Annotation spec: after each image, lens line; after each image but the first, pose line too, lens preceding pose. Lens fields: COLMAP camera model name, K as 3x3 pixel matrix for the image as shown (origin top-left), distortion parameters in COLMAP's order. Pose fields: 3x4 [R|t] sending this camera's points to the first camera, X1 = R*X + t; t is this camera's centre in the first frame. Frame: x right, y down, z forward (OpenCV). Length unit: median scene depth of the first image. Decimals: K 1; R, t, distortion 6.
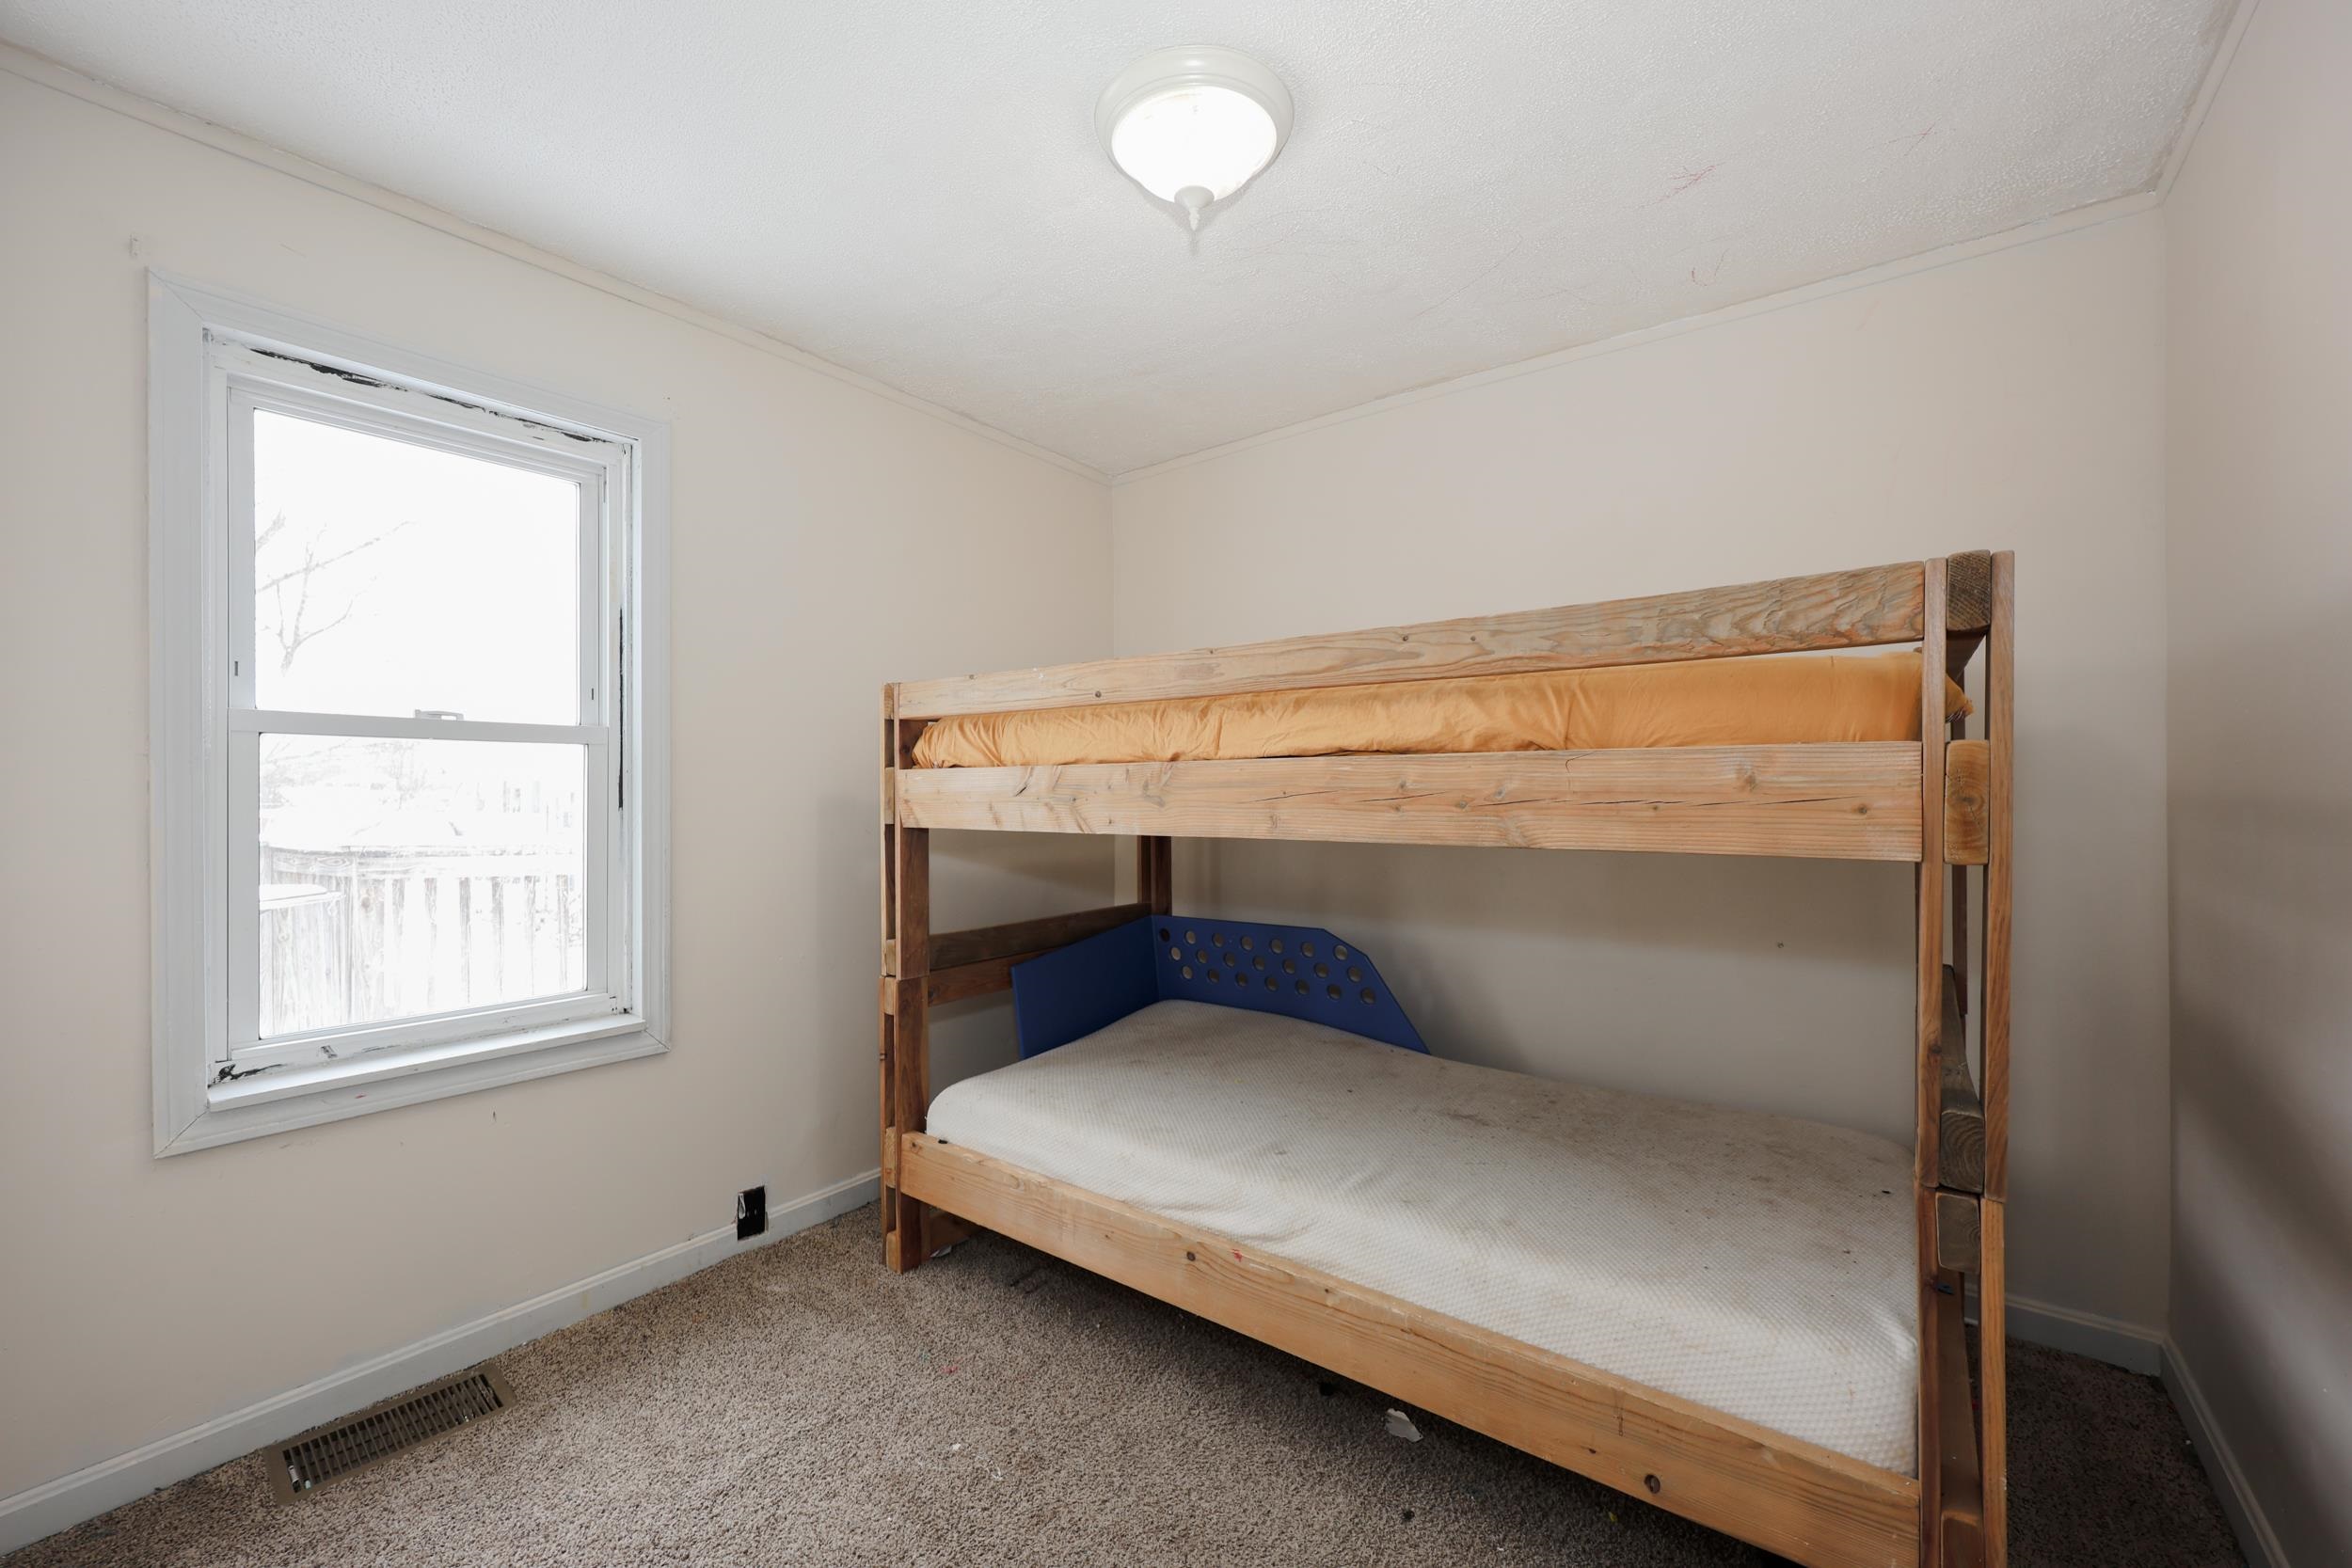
lens RADIAL K [[929.5, 0, 1177.7], [0, 929.5, 791.5], [0, 0, 1]] dist [-0.000139, 0.006768]
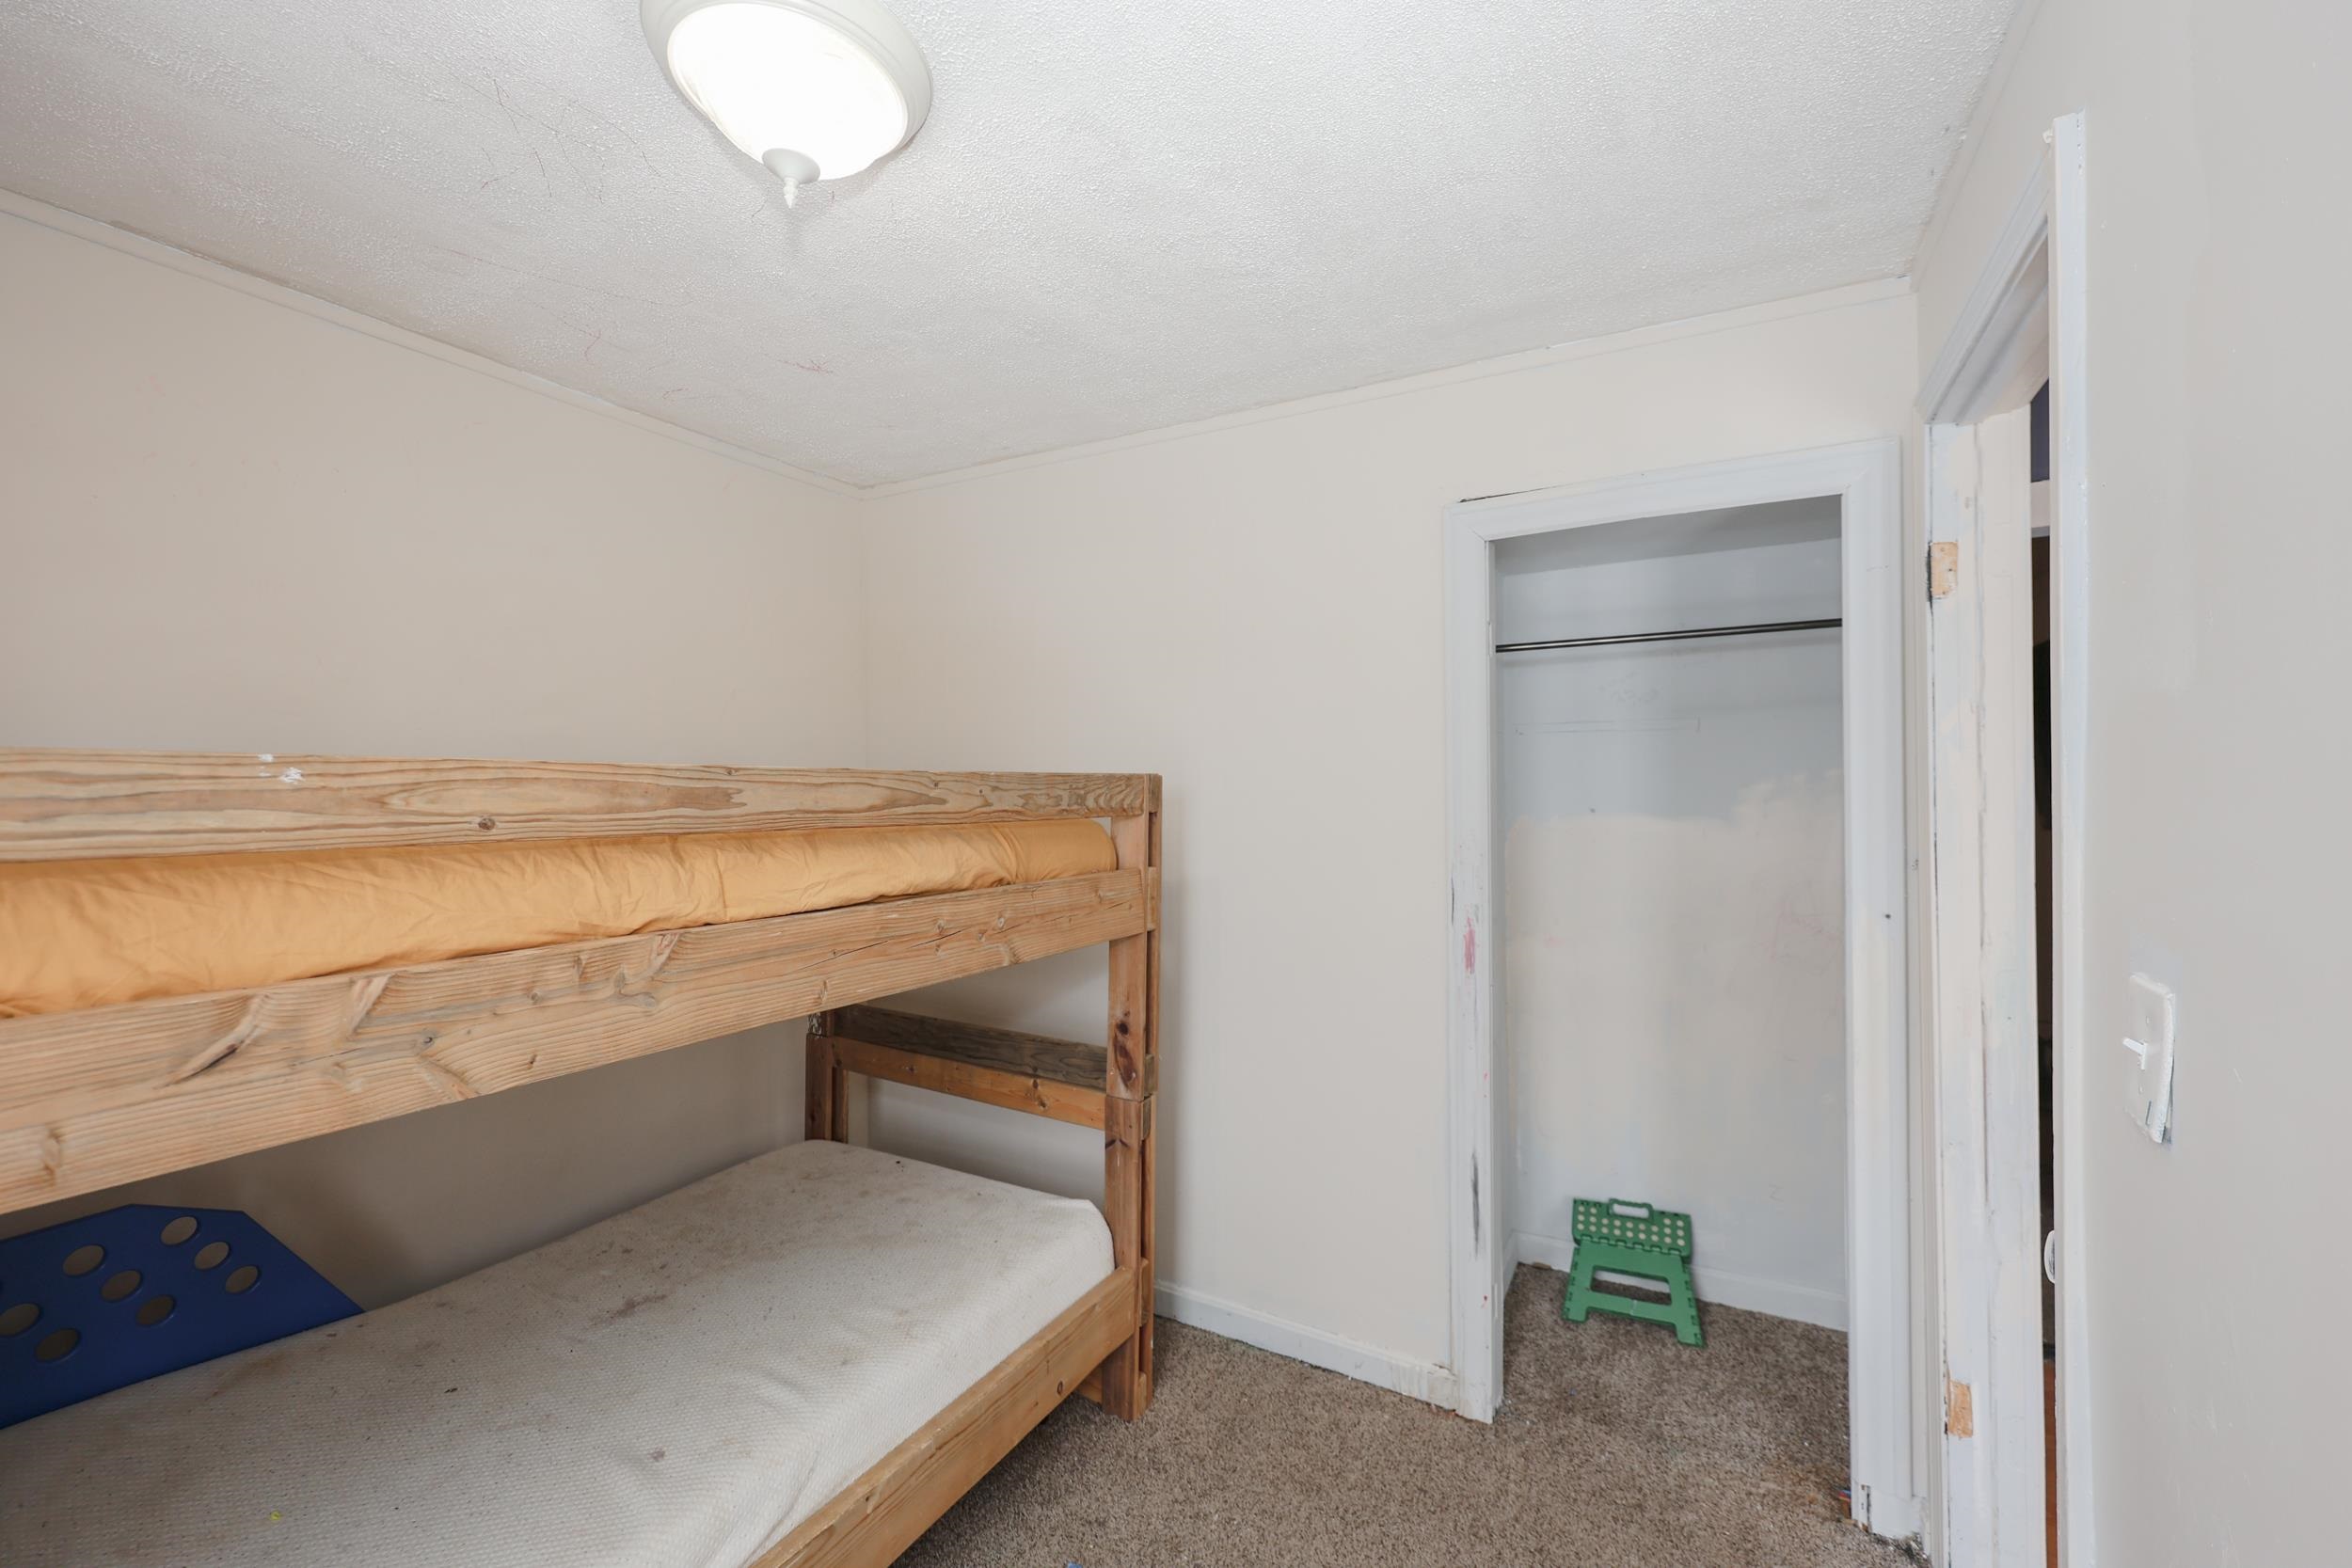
lens RADIAL K [[929.5, 0, 1177.7], [0, 929.5, 791.5], [0, 0, 1]] dist [-0.000139, 0.006768]
pose [[-0.119471, 0.007811, 0.992807, -0.793841], [0.005577, 0.999959, -0.007196, -0.142396], [-0.992822, 0.004677, -0.119510, 0.825052]]
